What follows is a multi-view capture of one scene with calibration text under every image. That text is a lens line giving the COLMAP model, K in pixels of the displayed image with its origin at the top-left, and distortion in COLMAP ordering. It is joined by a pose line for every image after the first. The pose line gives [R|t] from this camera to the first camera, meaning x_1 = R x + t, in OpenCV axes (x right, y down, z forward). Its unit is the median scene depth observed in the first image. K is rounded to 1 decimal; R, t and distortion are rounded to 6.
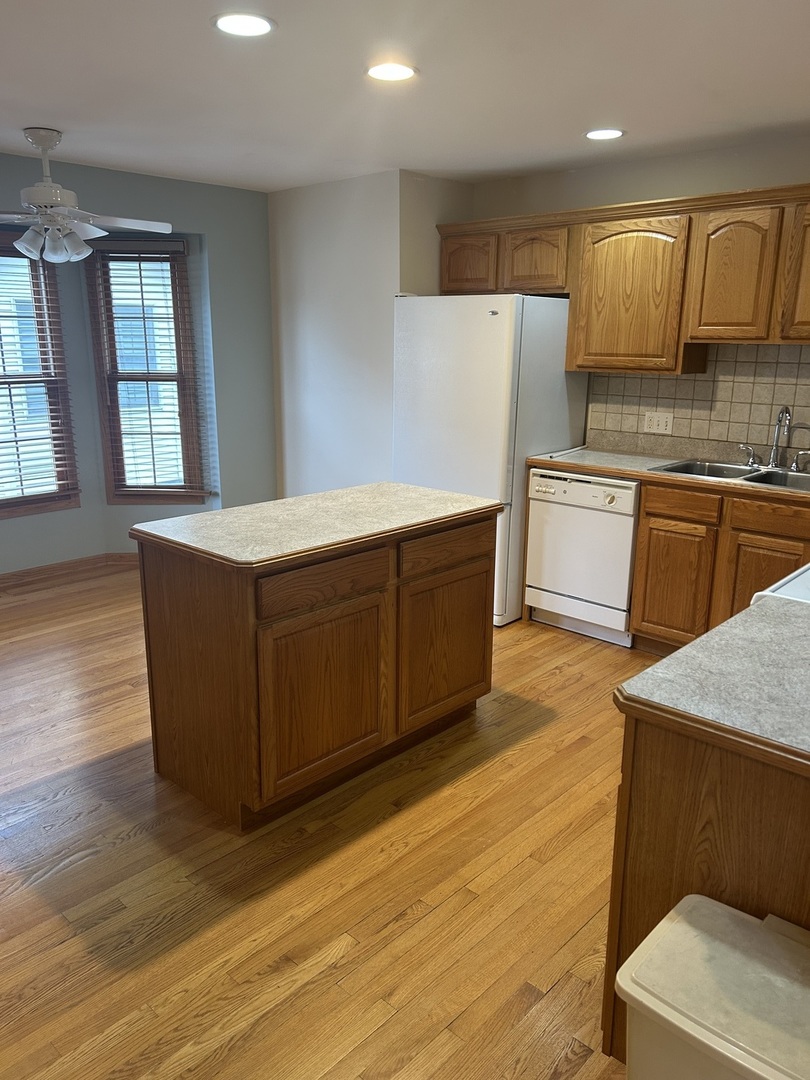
lens RADIAL K [[808.1, 0, 413.6], [0, 808.1, 541.1], [0, 0, 1]] dist [0.066780, -0.076982]
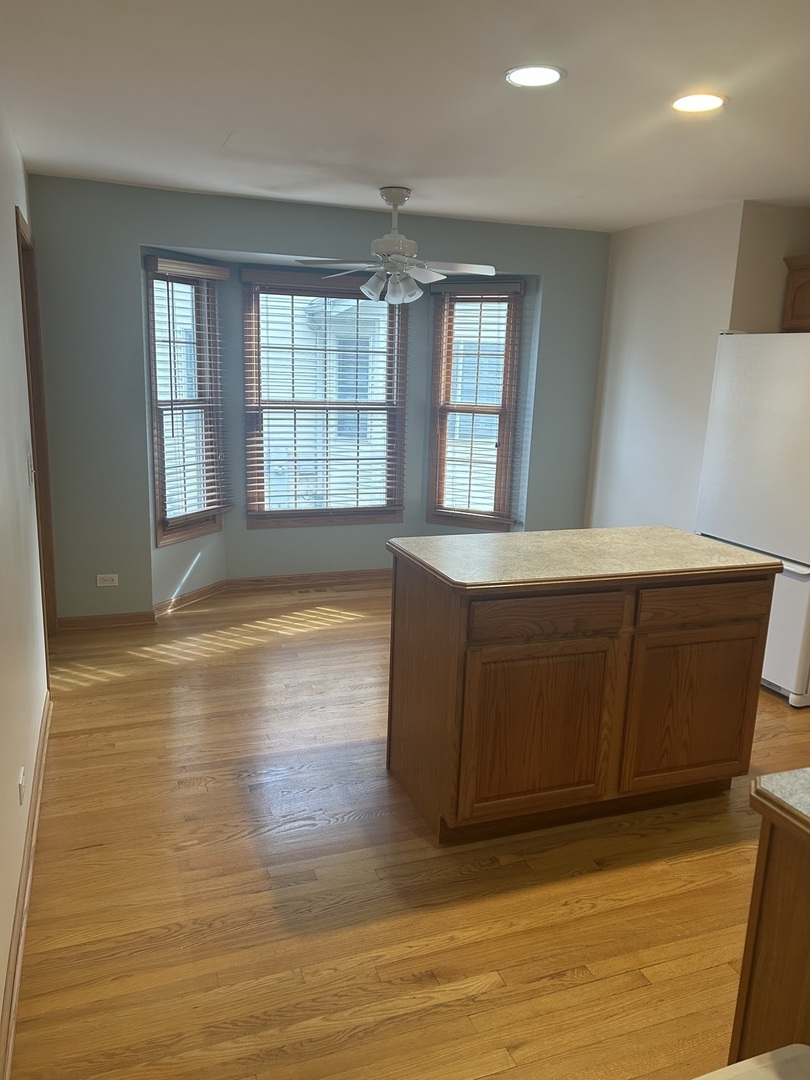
lens RADIAL K [[808.1, 0, 410.0], [0, 808.1, 543.8], [0, 0, 1]] dist [0.066780, -0.076982]
pose [[0.895575, 0.118258, -0.428906, 0.115020], [-0.136166, 0.990623, -0.011187, -0.002837], [0.423561, 0.068421, 0.903280, 0.019859]]
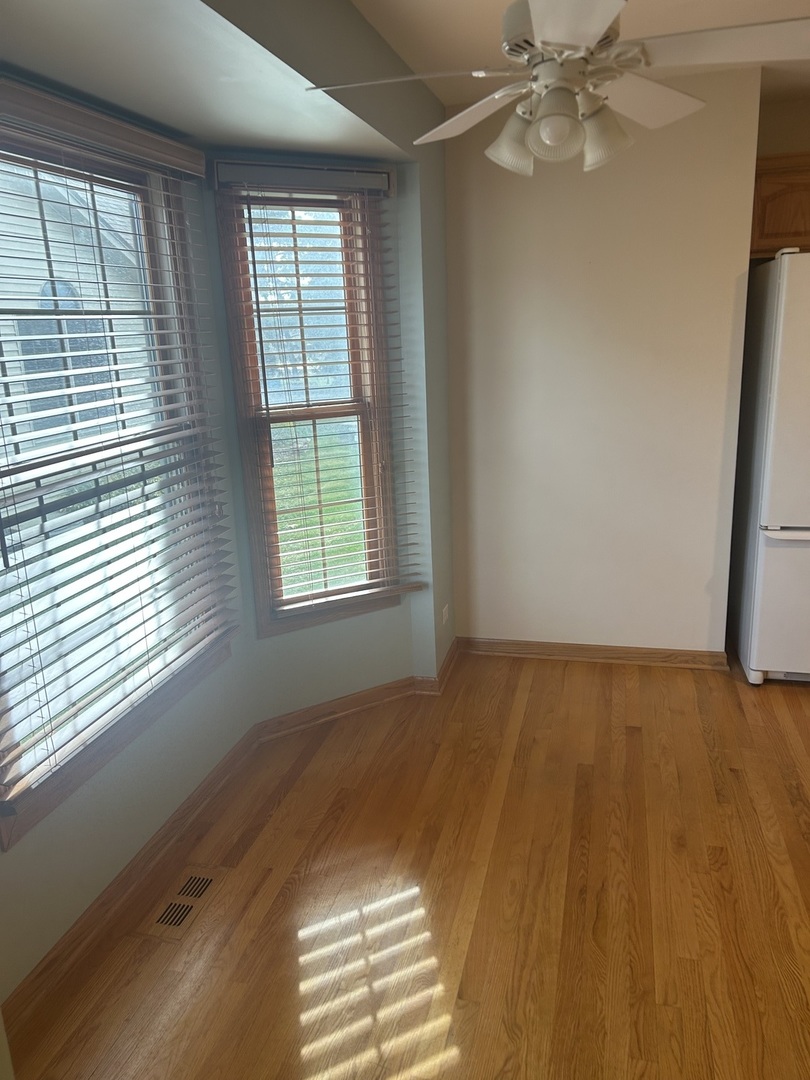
lens RADIAL K [[808.1, 0, 412.4], [0, 808.1, 542.5], [0, 0, 1]] dist [0.066780, -0.076982]
pose [[0.876031, -0.165412, 0.452999, -0.816947], [0.162436, 0.985656, 0.045786, -0.188462], [-0.454075, 0.033473, 0.890334, 0.695372]]
